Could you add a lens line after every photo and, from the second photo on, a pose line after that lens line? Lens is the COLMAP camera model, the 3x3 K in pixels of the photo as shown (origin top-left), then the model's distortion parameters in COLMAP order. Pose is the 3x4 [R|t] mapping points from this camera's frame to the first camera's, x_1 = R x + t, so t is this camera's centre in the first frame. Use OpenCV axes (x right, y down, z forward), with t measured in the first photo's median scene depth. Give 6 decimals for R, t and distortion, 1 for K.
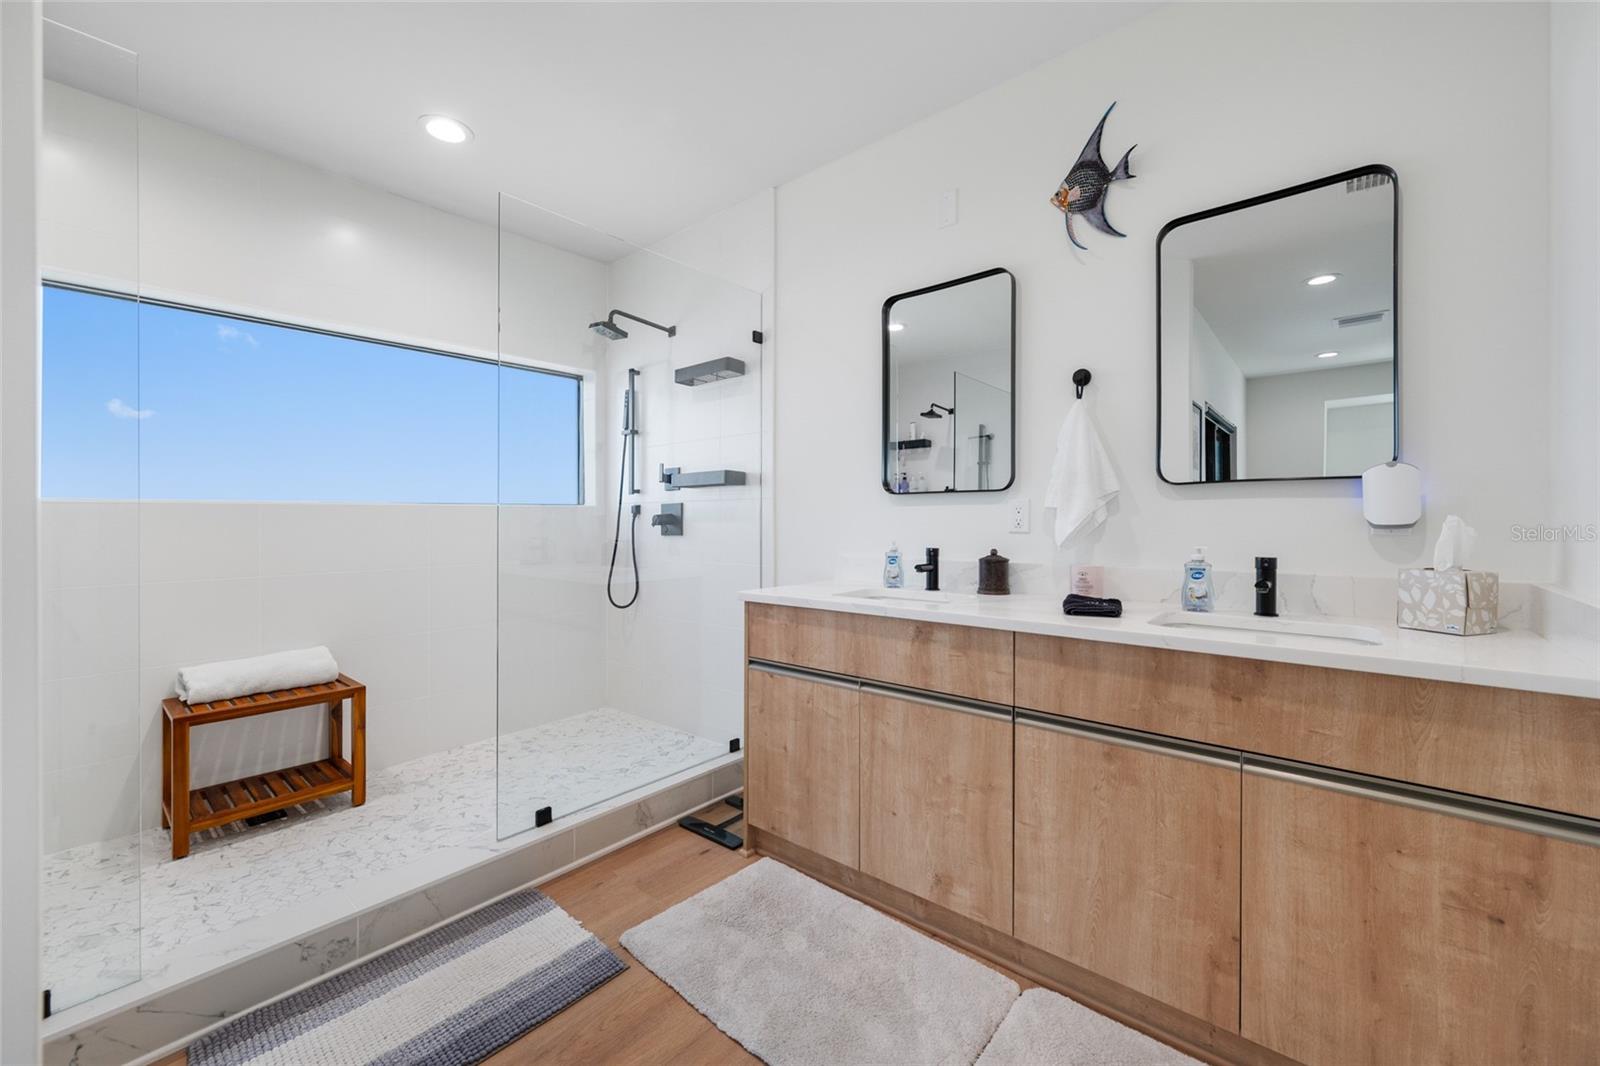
lens RADIAL K [[630.1, 0, 798.6], [0, 630.1, 527.9], [0, 0, 1]] dist [0.000174, -0.000065]
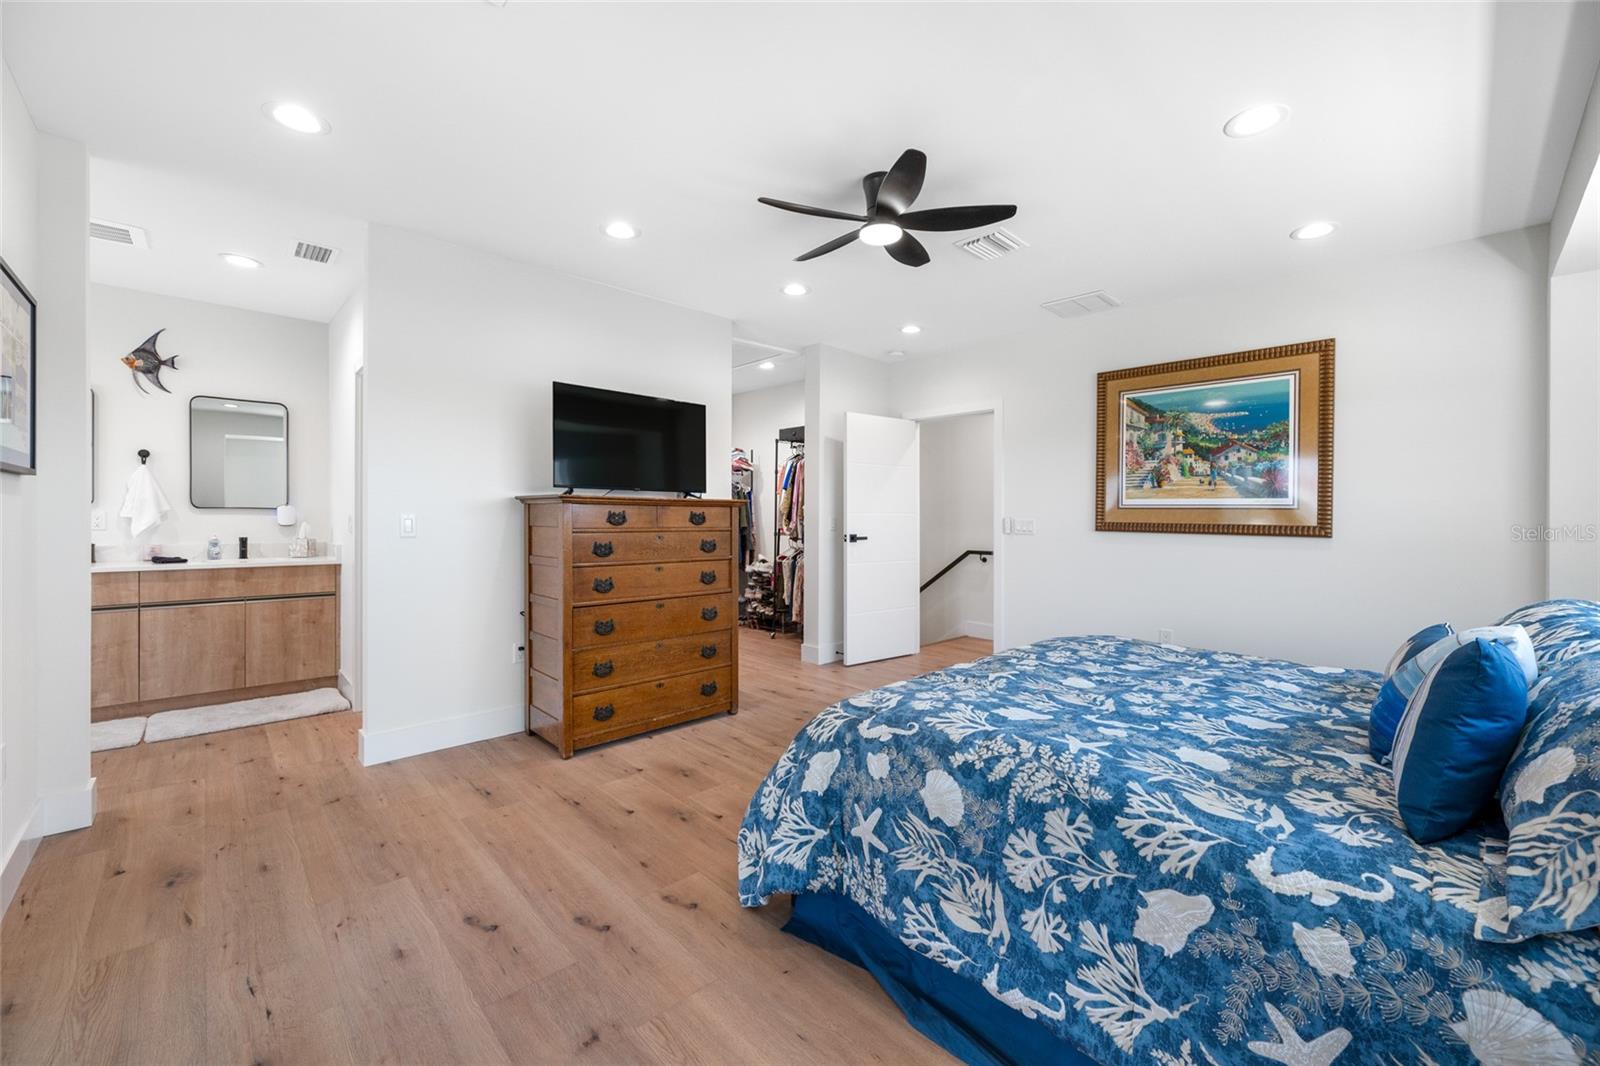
lens RADIAL K [[631.0, 0, 805.1], [0, 631.0, 520.3], [0, 0, 1]] dist [0.000246, -0.000017]
pose [[0.096815, -0.001975, 0.995300, -1.872461], [0.000816, 0.999998, 0.001905, -0.032078], [-0.995302, 0.000627, 0.096816, -1.809449]]
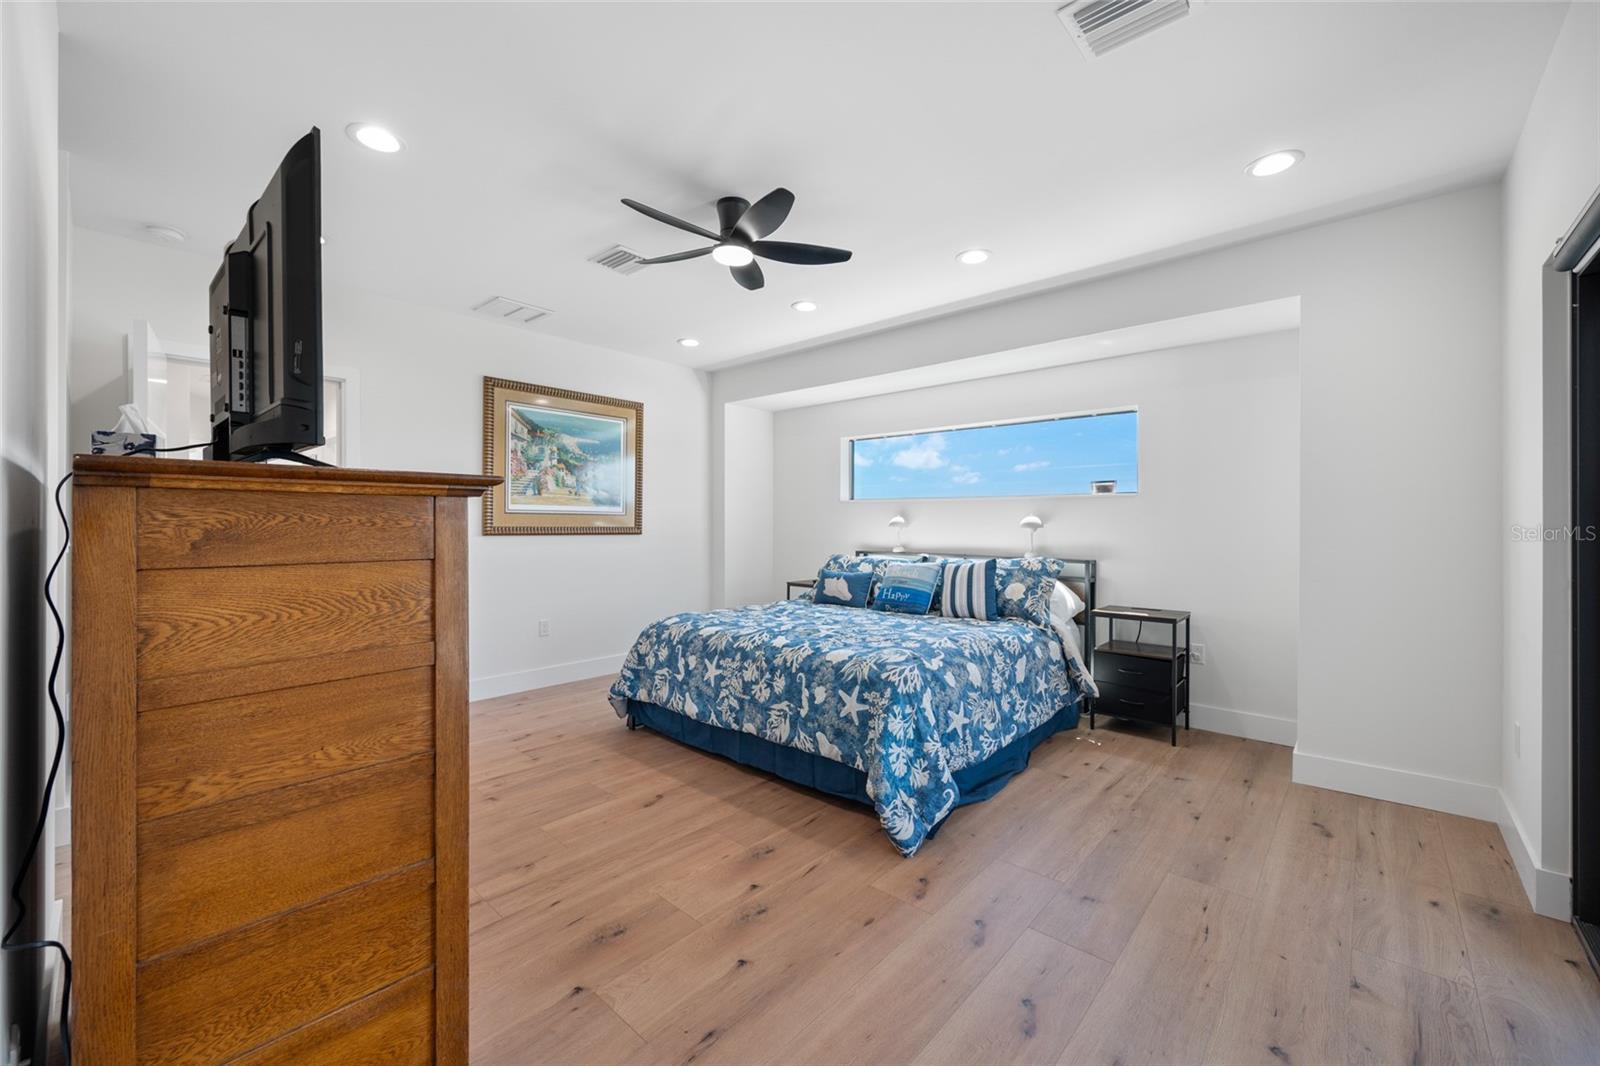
lens RADIAL K [[631.0, 0, 805.1], [0, 631.0, 520.3], [0, 0, 1]] dist [0.000246, -0.000017]
pose [[-0.999839, 0.001796, 0.017863, 3.138995], [0.001878, 0.999988, 0.004582, -0.110709], [-0.017855, 0.004614, -0.999830, 4.100339]]
